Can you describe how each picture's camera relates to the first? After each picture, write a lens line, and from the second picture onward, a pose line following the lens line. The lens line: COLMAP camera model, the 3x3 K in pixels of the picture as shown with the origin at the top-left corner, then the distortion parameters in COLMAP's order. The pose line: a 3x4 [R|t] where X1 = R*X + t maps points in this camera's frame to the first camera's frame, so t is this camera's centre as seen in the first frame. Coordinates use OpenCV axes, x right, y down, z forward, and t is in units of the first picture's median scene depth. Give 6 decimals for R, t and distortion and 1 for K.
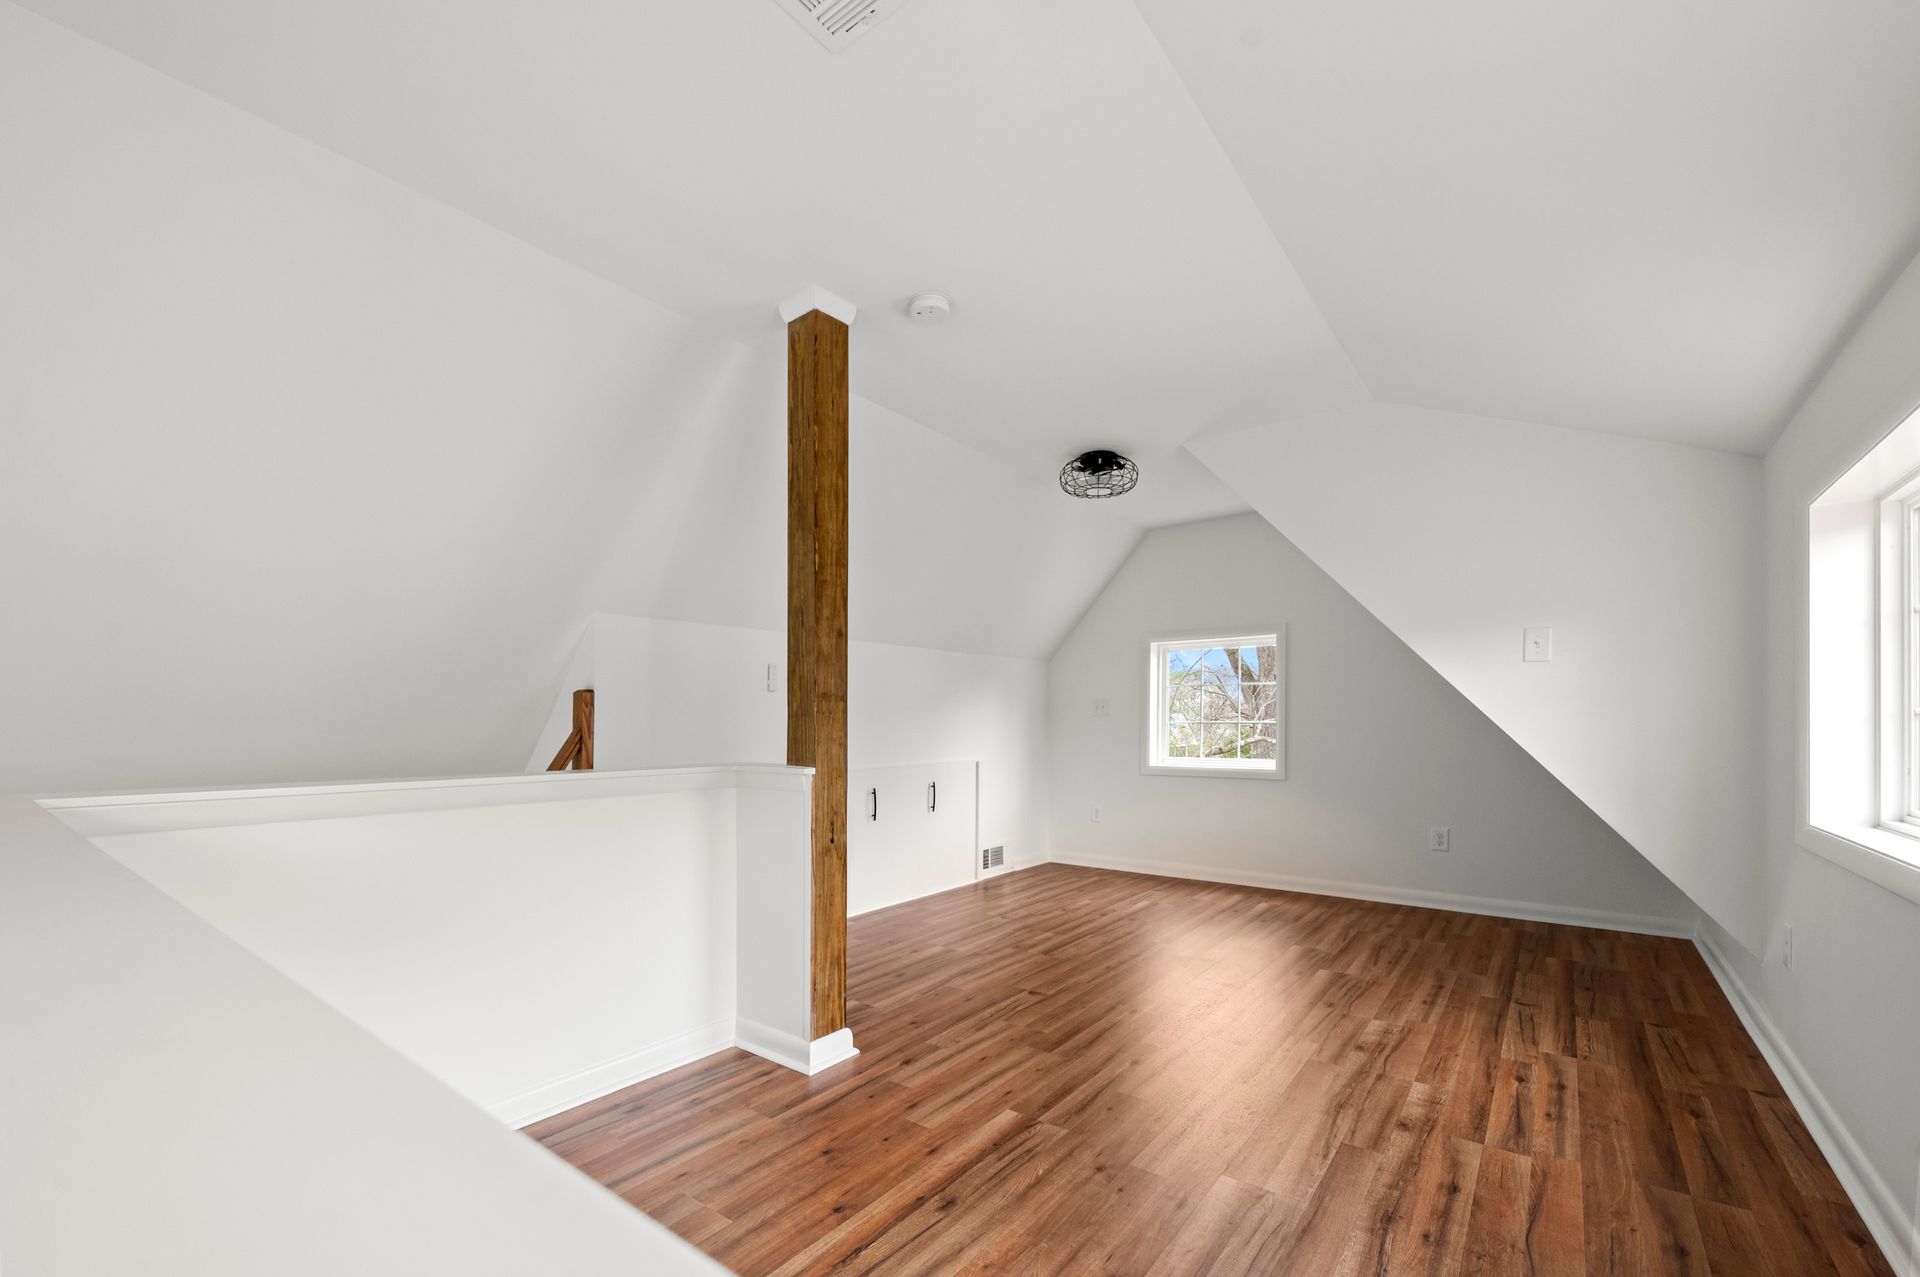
lens RADIAL K [[777.3, 0, 961.0], [0, 777.3, 629.8], [0, 0, 1]] dist [-0.000219, 0.000010]
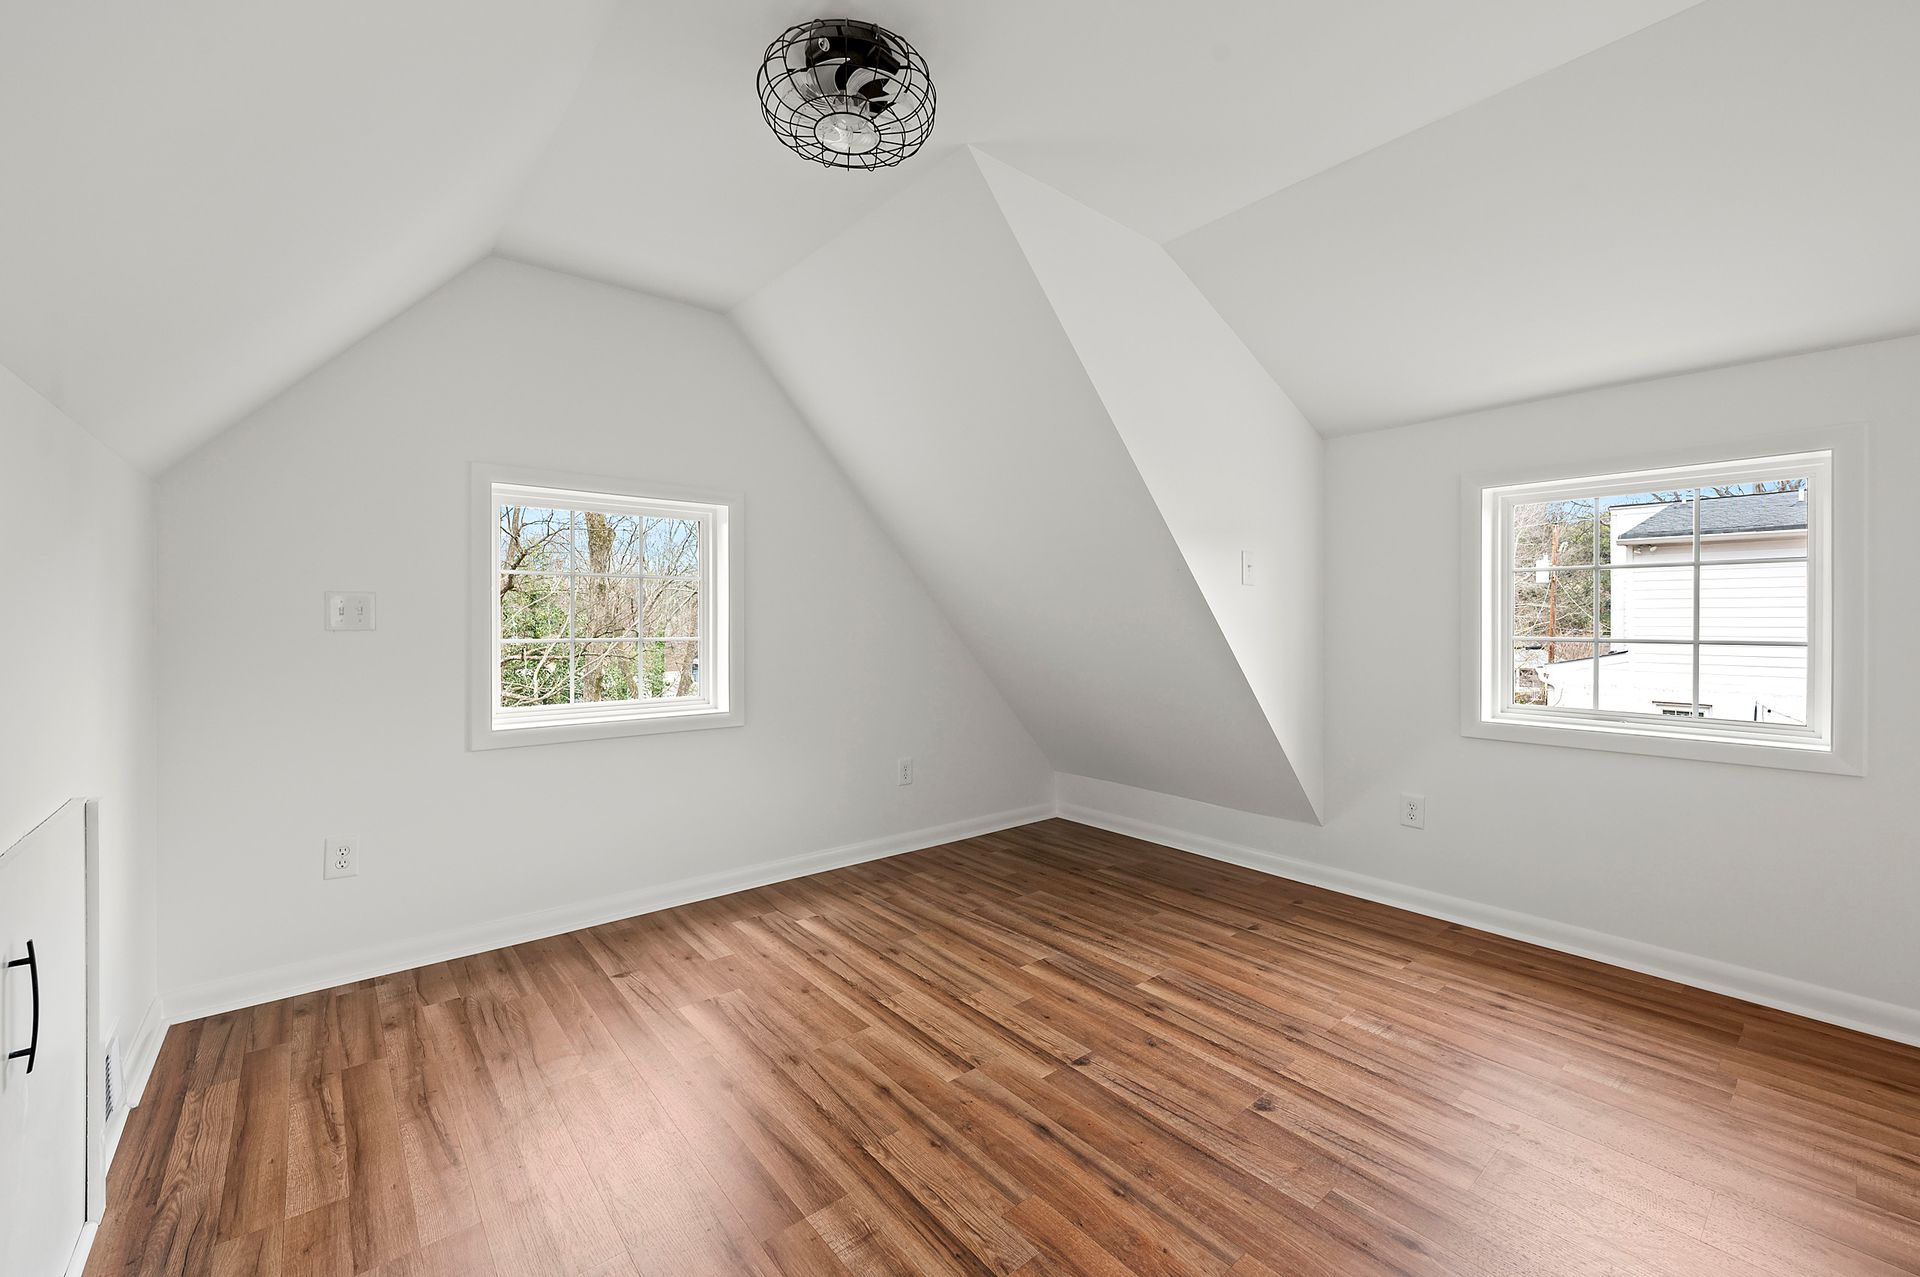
lens RADIAL K [[777.3, 0, 961.0], [0, 777.3, 629.8], [0, 0, 1]] dist [-0.000219, 0.000010]
pose [[0.222485, -0.012518, 0.974856, -0.384674], [-0.122978, 0.991570, 0.040799, 0.130956], [-0.967149, -0.128963, 0.219070, 1.425739]]
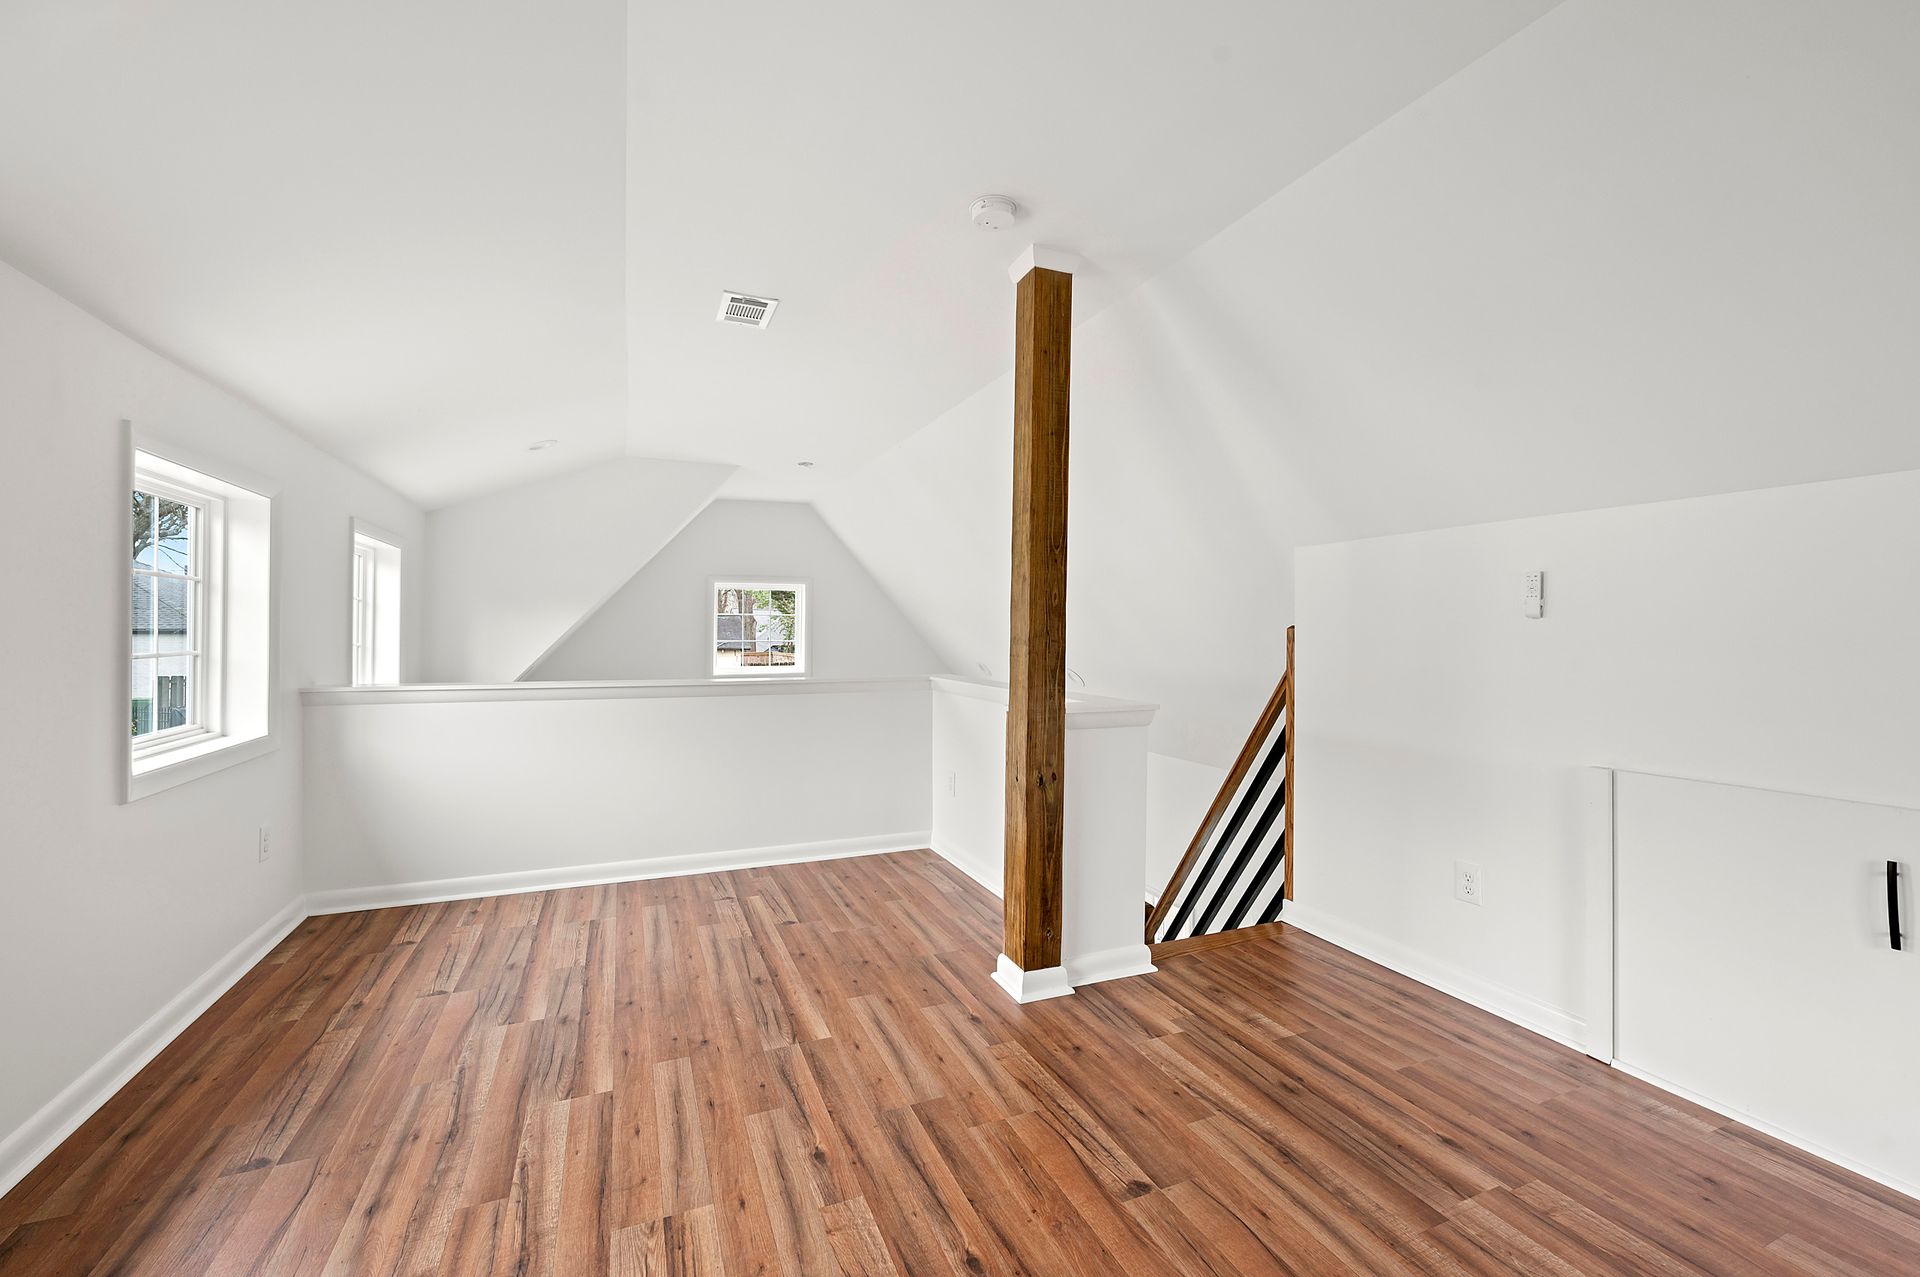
lens RADIAL K [[777.3, 0, 961.0], [0, 777.3, 629.8], [0, 0, 1]] dist [-0.000219, 0.000010]
pose [[-0.484619, -0.002347, -0.874722, 0.778618], [0.101920, 0.993034, -0.059131, 0.131635], [0.868767, -0.117807, -0.481004, 1.497996]]
